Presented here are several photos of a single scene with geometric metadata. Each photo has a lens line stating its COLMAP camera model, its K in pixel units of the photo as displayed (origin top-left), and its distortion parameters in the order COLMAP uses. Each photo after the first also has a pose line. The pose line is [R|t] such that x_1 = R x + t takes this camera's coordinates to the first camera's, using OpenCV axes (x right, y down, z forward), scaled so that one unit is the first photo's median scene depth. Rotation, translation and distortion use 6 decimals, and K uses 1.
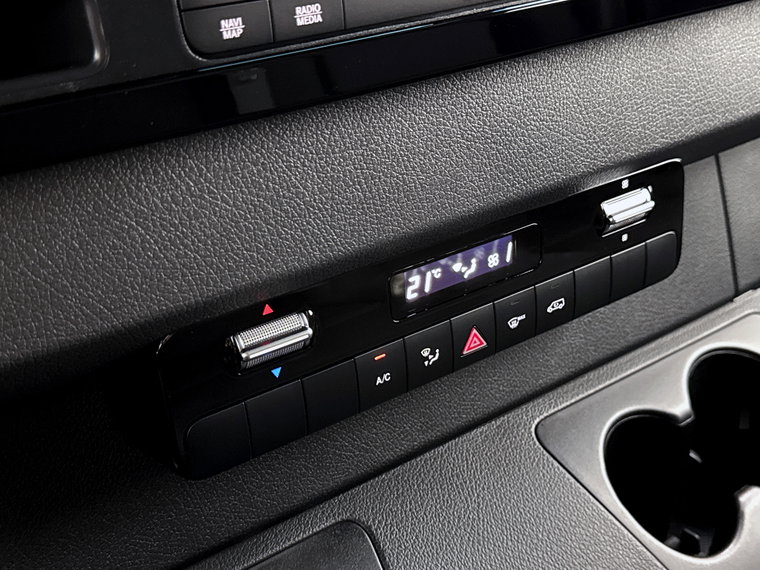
lens RADIAL K [[946.4, 0, 380.0], [0, 946.4, 285.0], [0, 0, 1]] dist [0.172056, -0.415350]
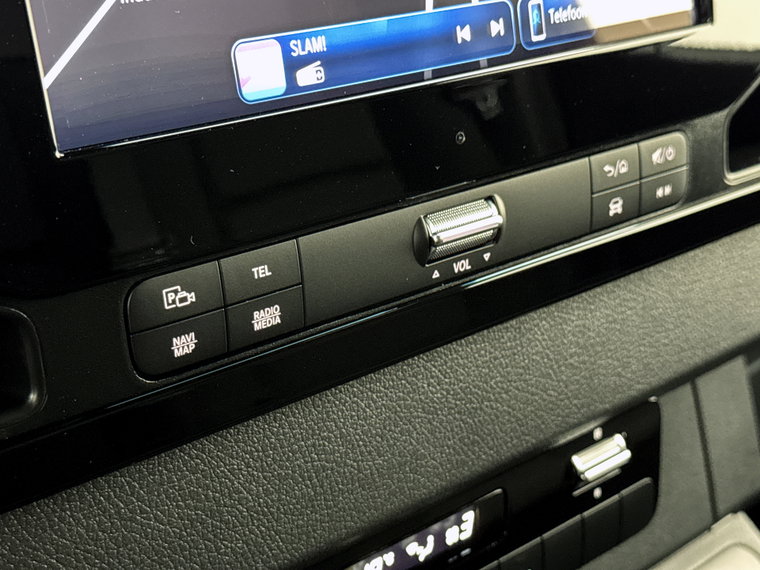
lens RADIAL K [[1226.9, 0, 380.0], [0, 1226.9, 285.0], [0, 0, 1]] dist [0.137563, -0.188917]
pose [[0.993470, 0.012580, 0.113397, -0.083123], [-0.004324, 0.997340, -0.072759, -0.191997], [-0.114011, 0.071793, 0.990882, -0.116651]]
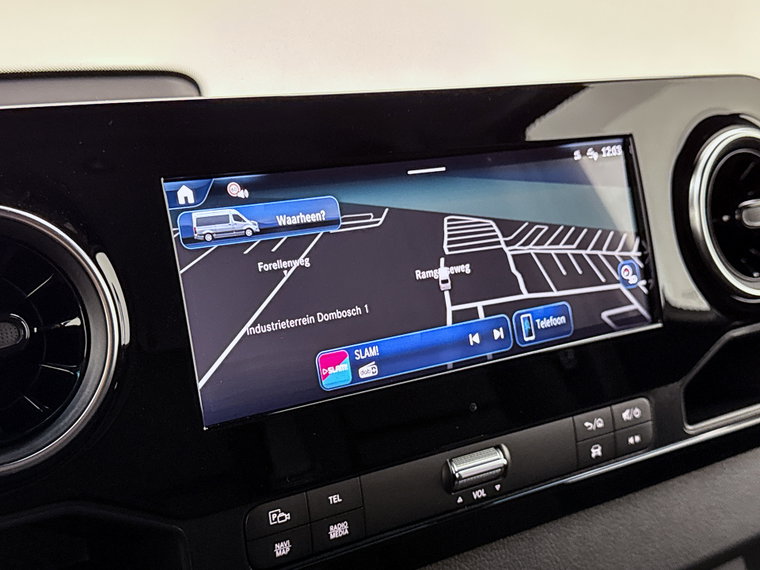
lens RADIAL K [[1013.1, 0, 380.0], [0, 1013.1, 285.0], [0, 0, 1]] dist [0.097695, 0.005645]
pose [[0.999543, 0.008096, -0.029132, 0.018700], [-0.015742, 0.961951, -0.272768, -0.186761], [0.025815, 0.273102, 0.961639, -0.393376]]
